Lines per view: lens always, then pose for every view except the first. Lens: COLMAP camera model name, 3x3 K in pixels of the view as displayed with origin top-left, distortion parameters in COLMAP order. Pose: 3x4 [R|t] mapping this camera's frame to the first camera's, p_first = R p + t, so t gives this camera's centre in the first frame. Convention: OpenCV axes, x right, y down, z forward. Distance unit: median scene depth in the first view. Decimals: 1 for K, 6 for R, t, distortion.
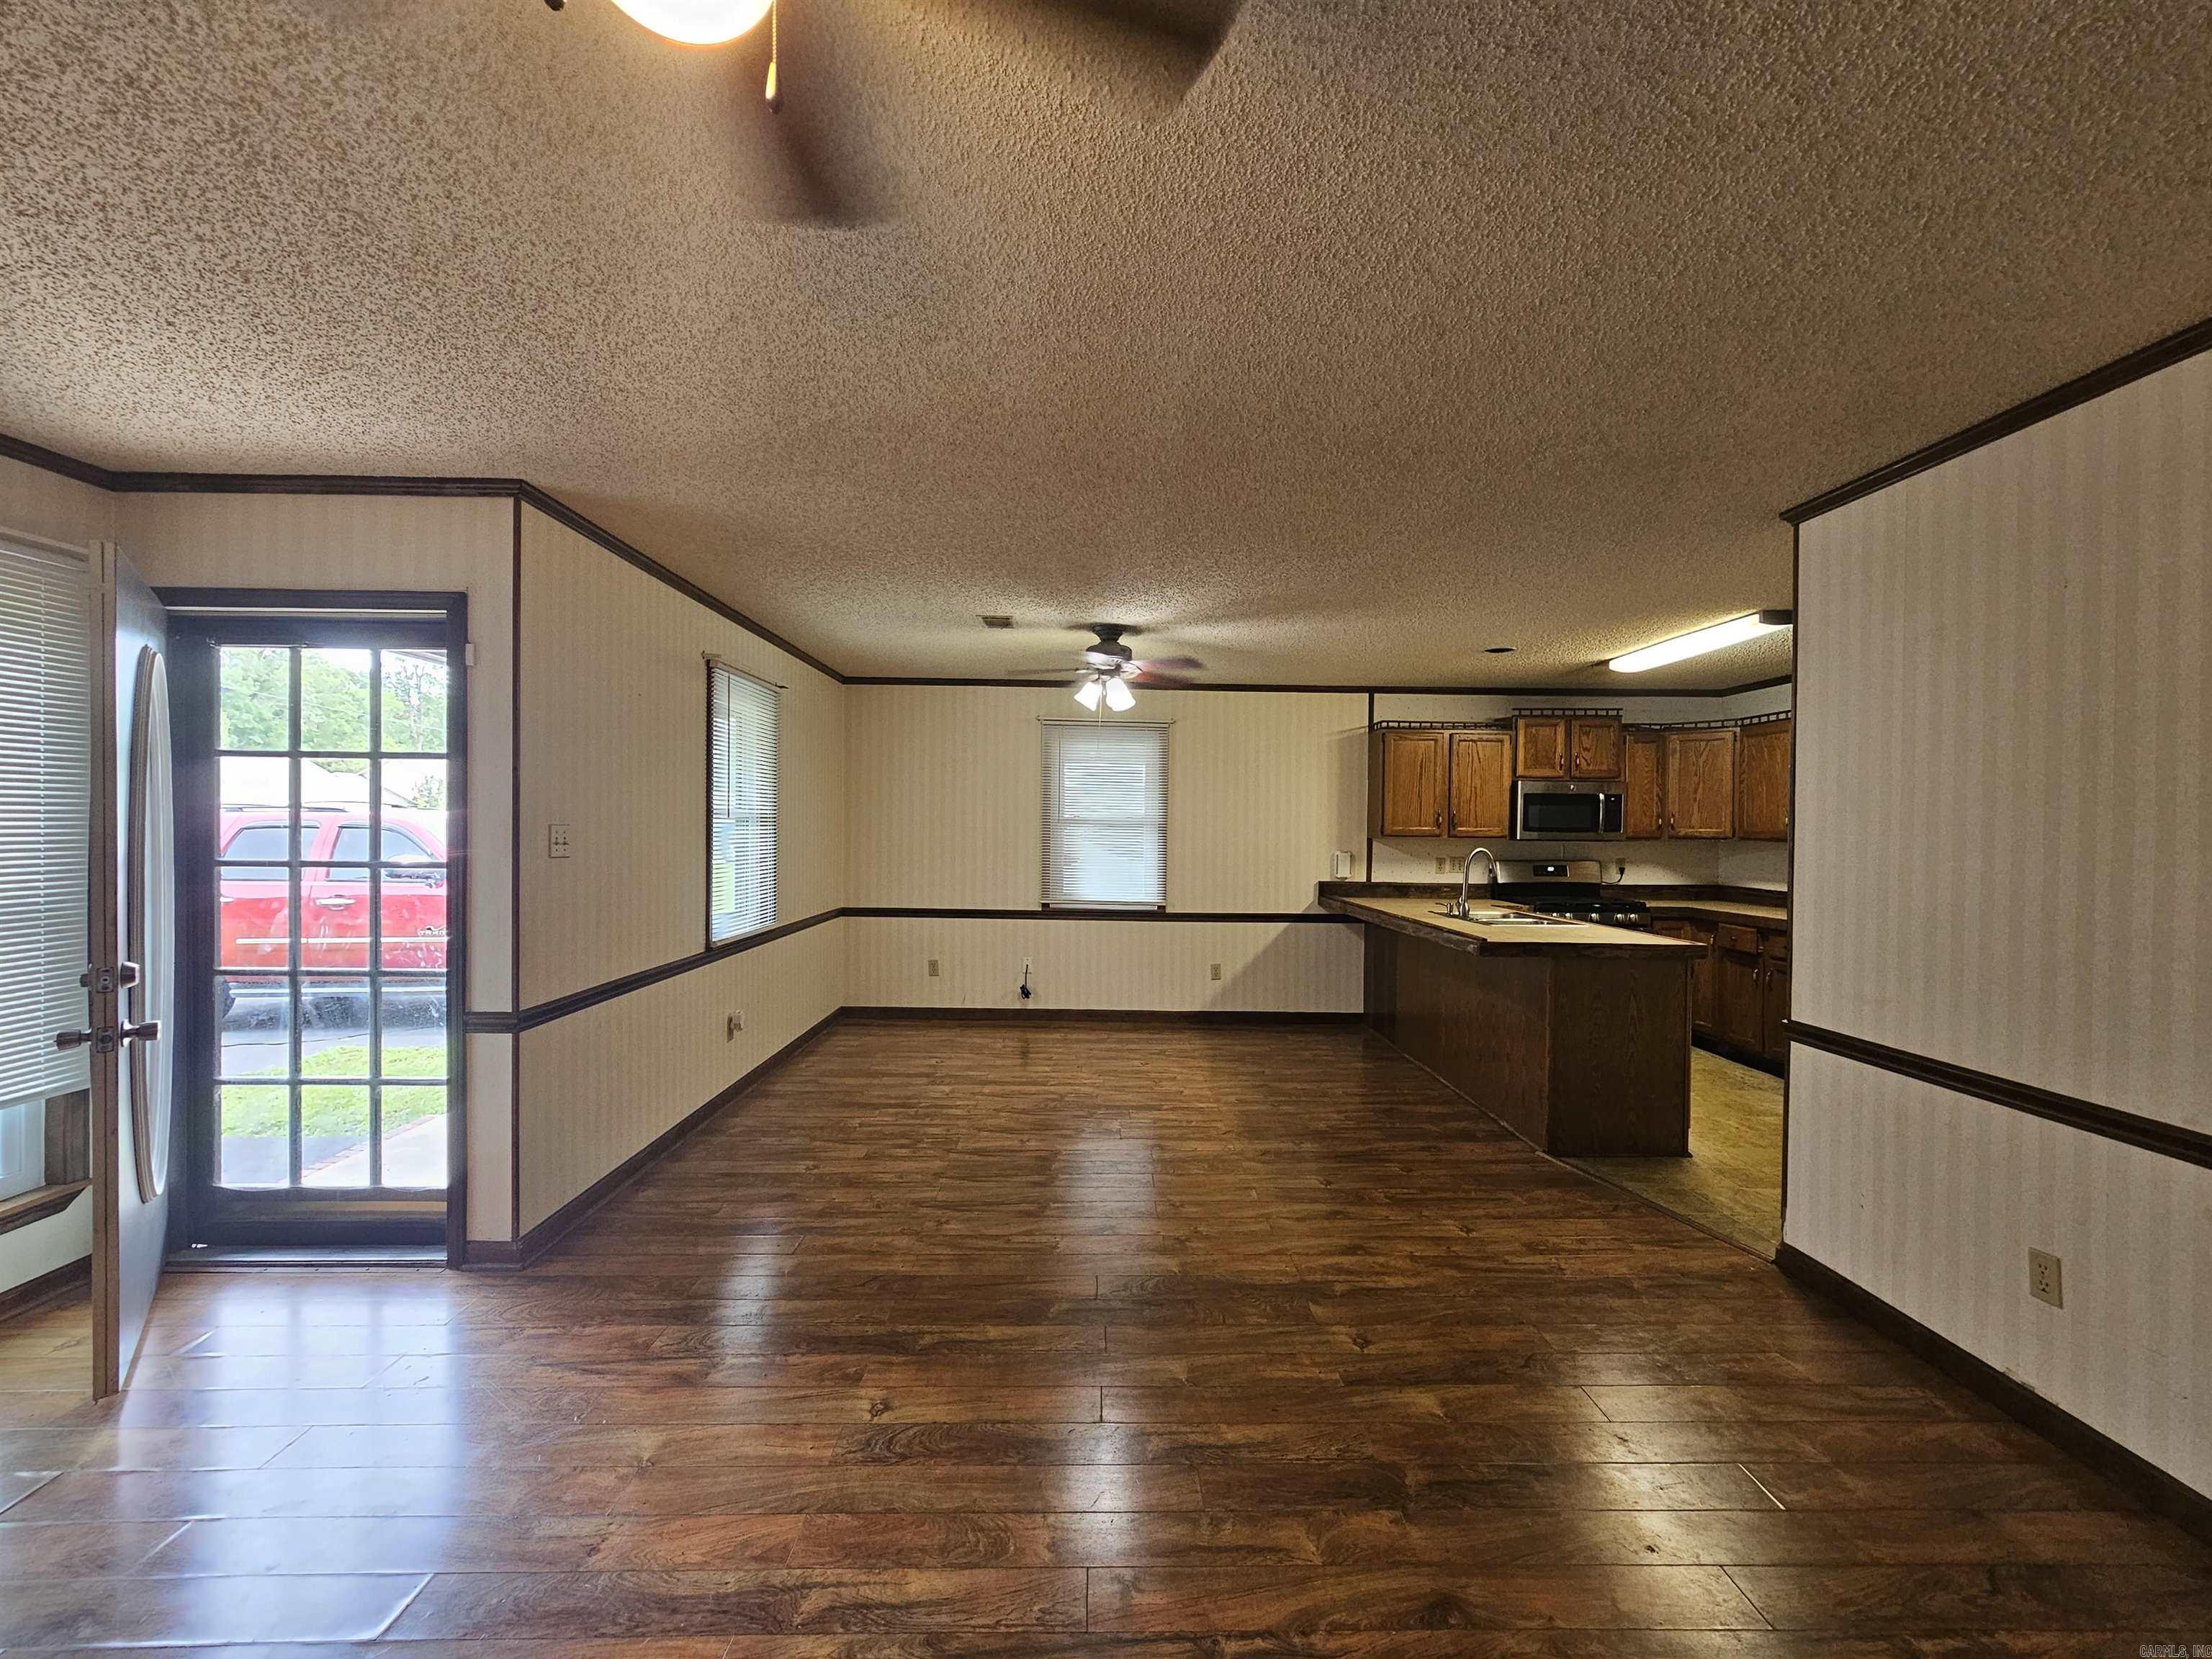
lens RADIAL K [[912.5, 0, 1112.5], [0, 912.5, 834.1], [0, 0, 1]] dist [0.000305, 0.000930]
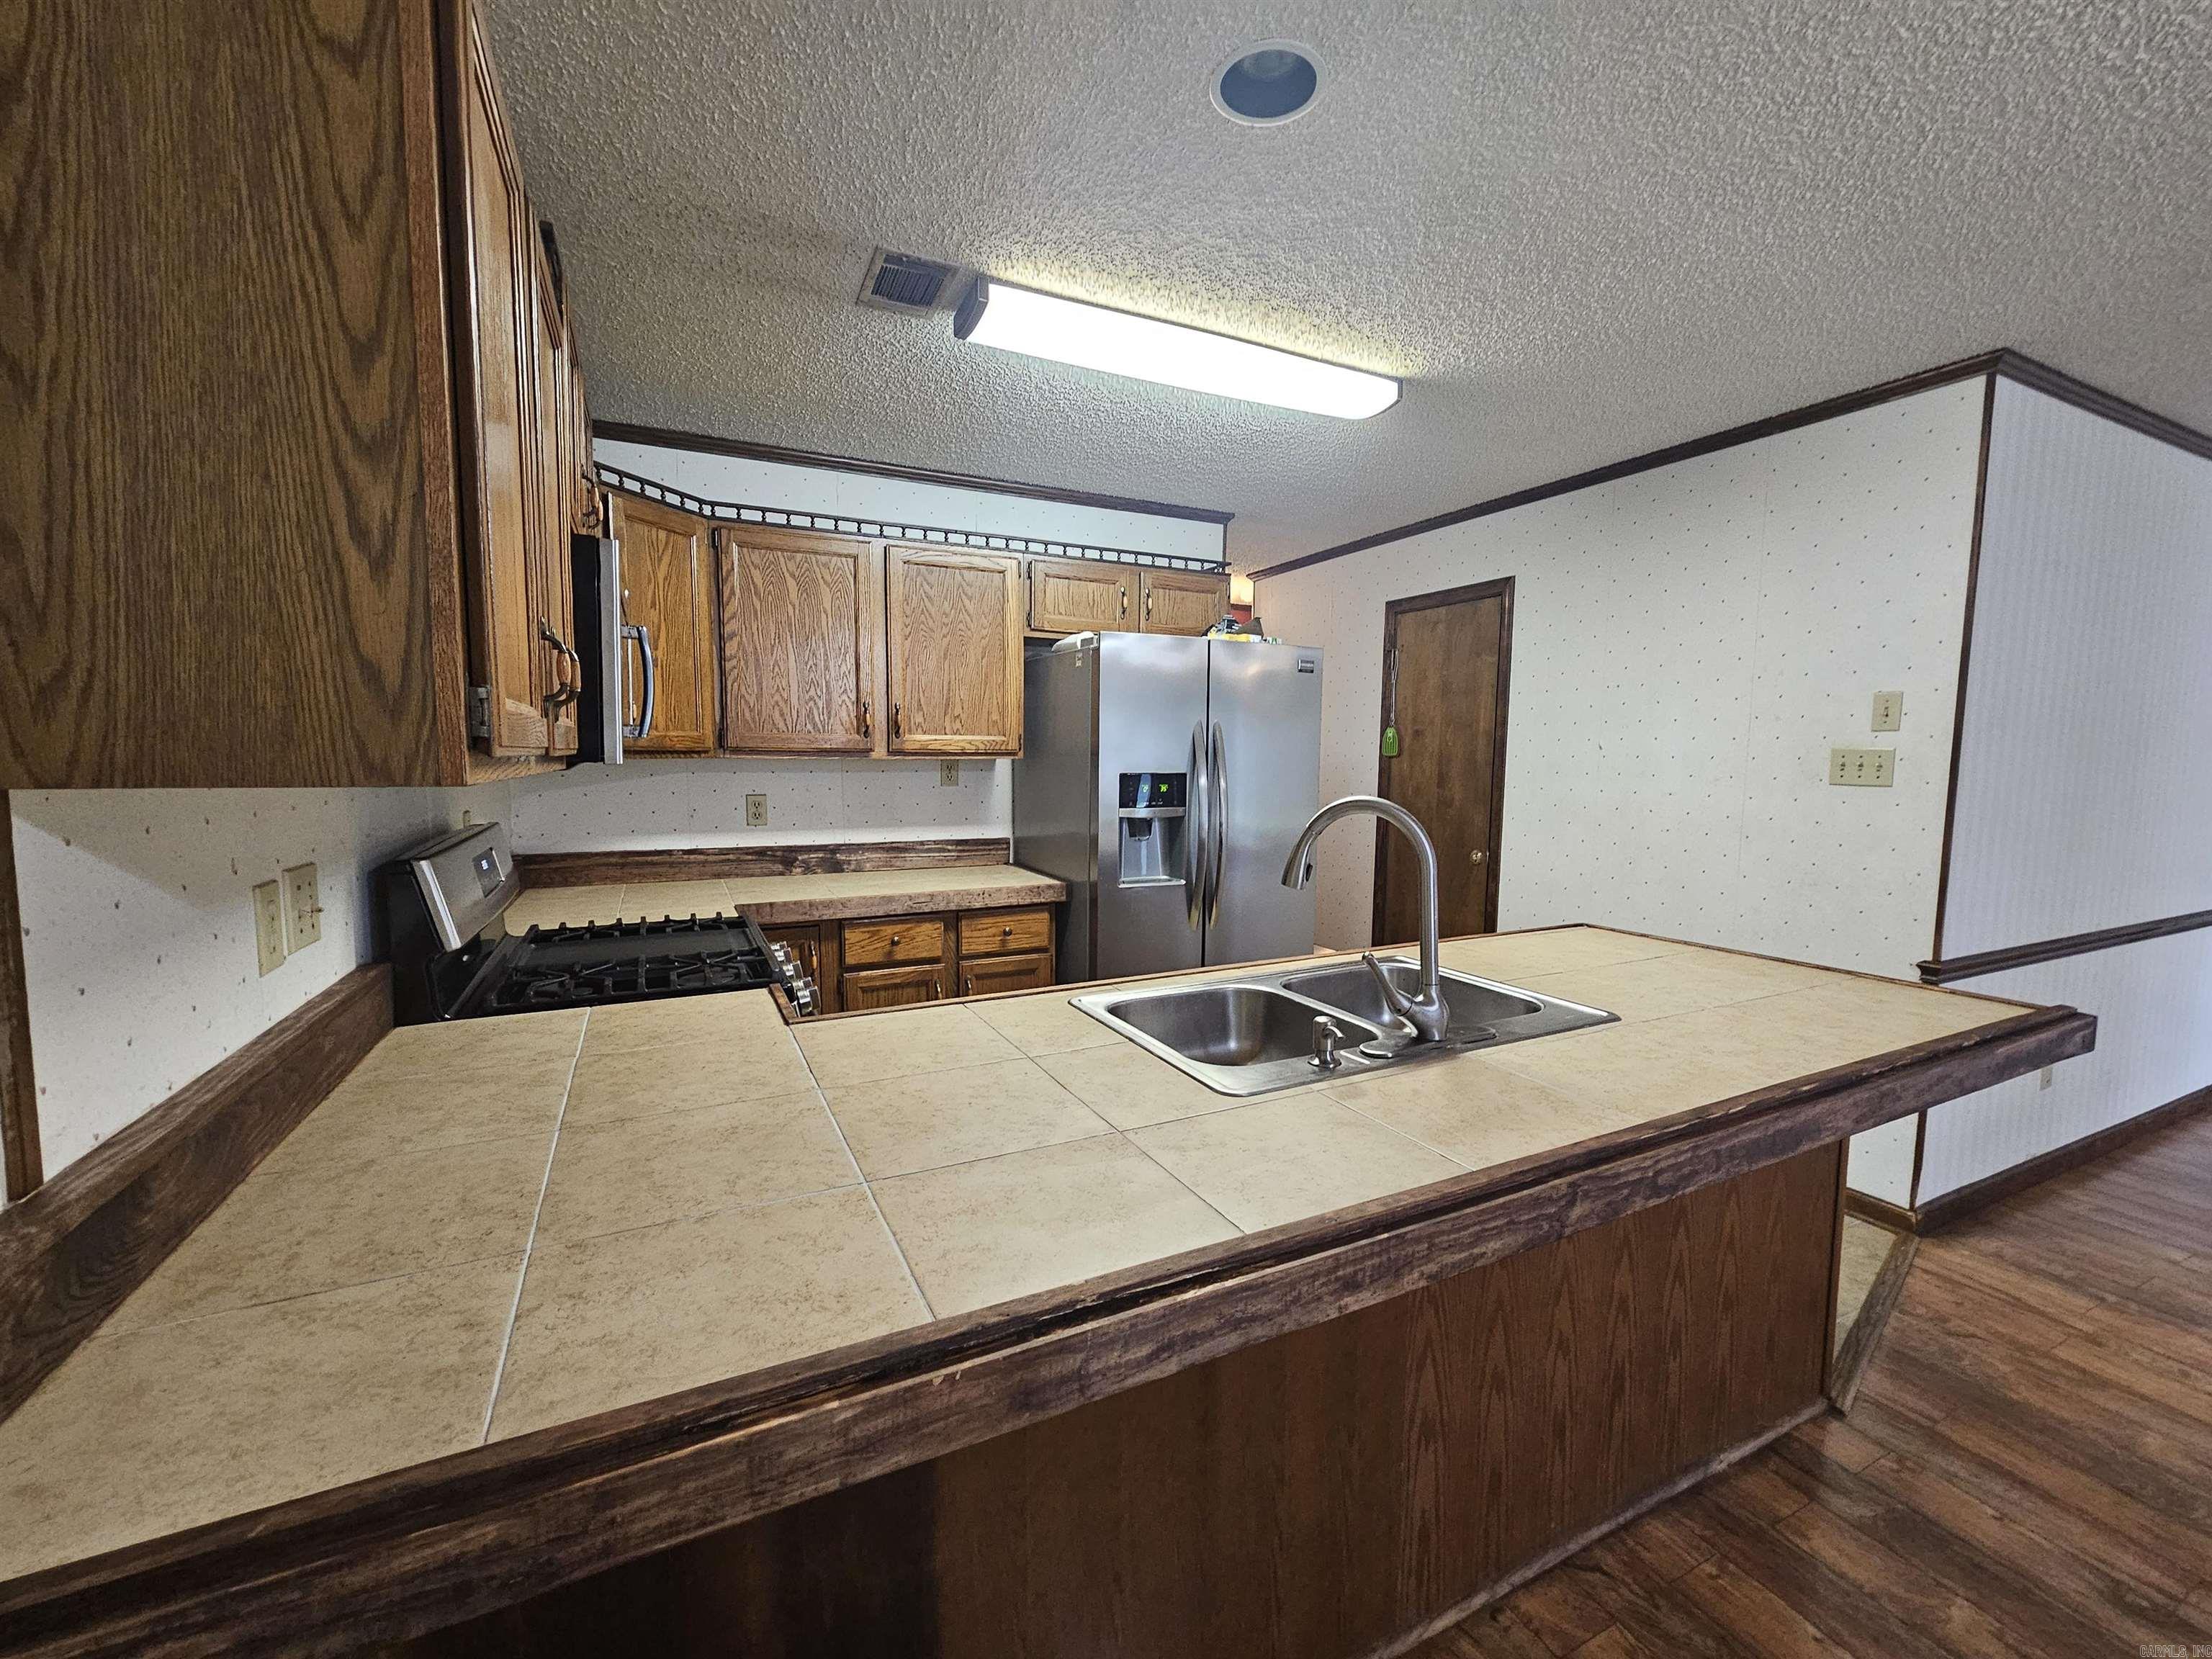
lens RADIAL K [[912.5, 0, 1109.9], [0, 912.5, 838.6], [0, 0, 1]] dist [0.000305, 0.000930]
pose [[-0.418402, -0.098267, 0.902931, 0.219059], [-0.005104, 0.994369, 0.105853, -0.002404], [-0.908248, 0.039680, -0.416547, 1.525057]]
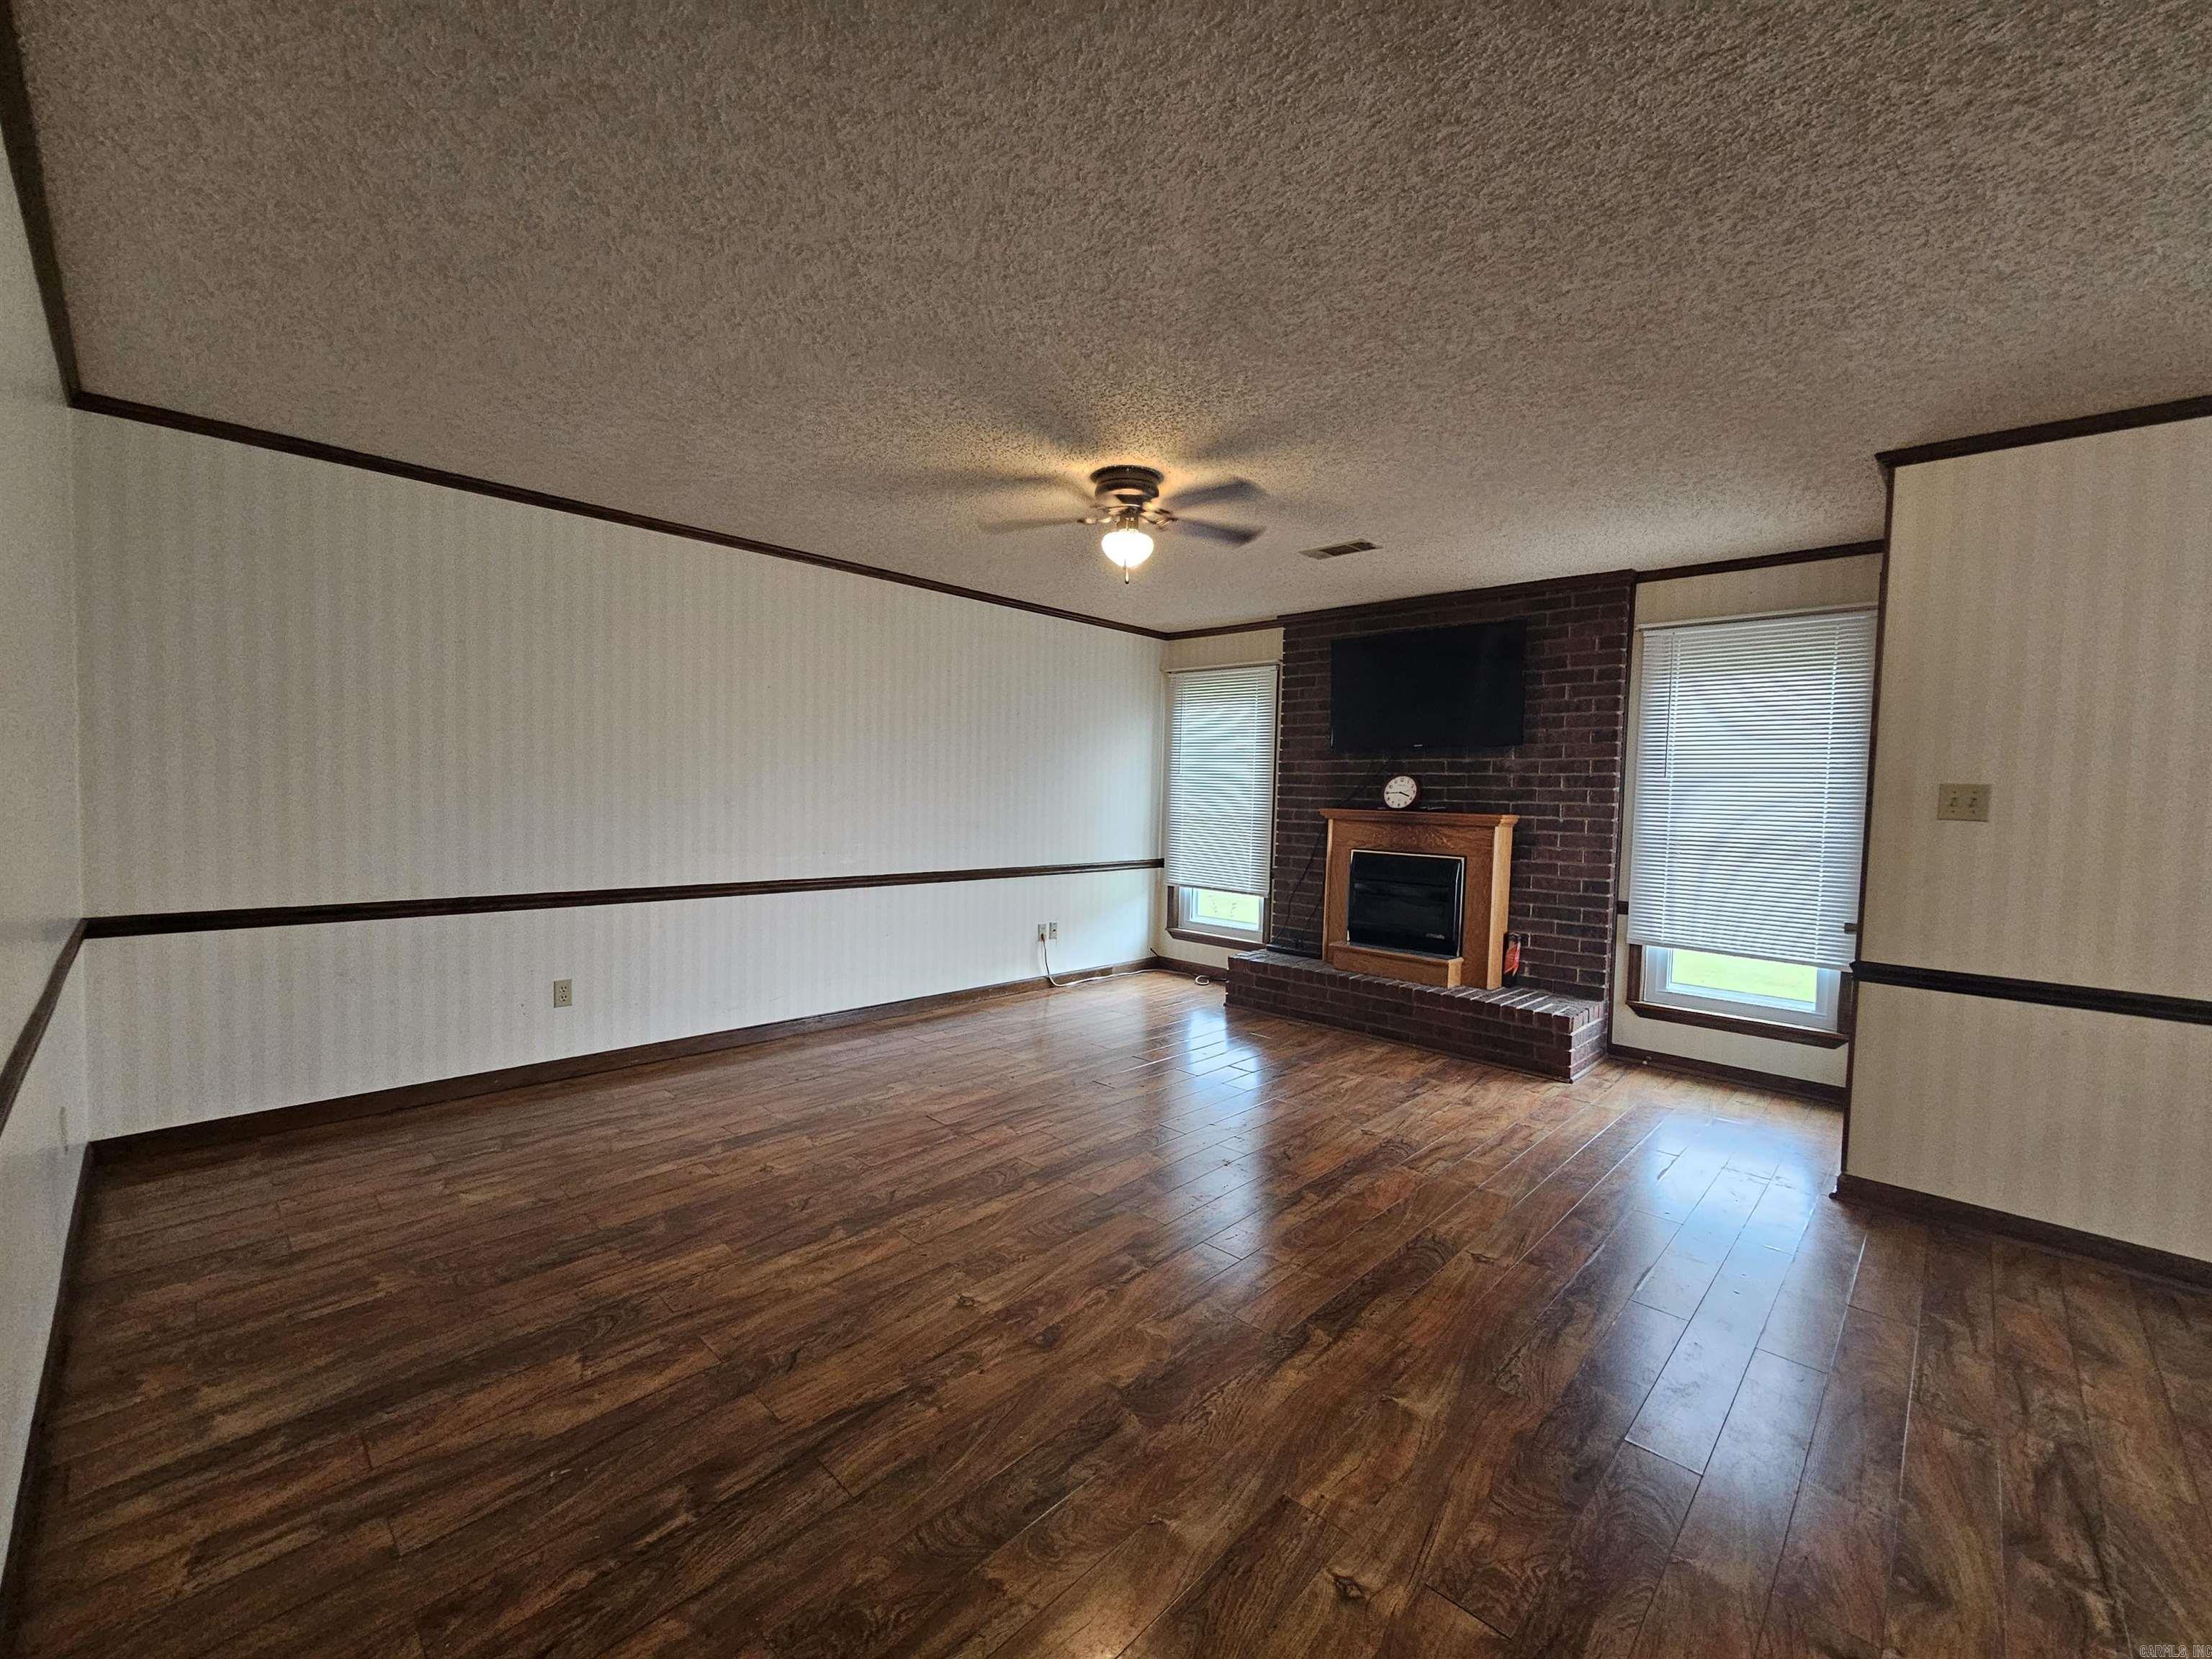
lens RADIAL K [[912.5, 0, 1111.3], [0, 912.5, 843.8], [0, 0, 1]] dist [0.000305, 0.000930]
pose [[-0.706514, 0.014899, -0.707542, 0.498635], [-0.039216, 0.997418, 0.060162, 0.021192], [0.706612, 0.070253, -0.704105, 0.794174]]
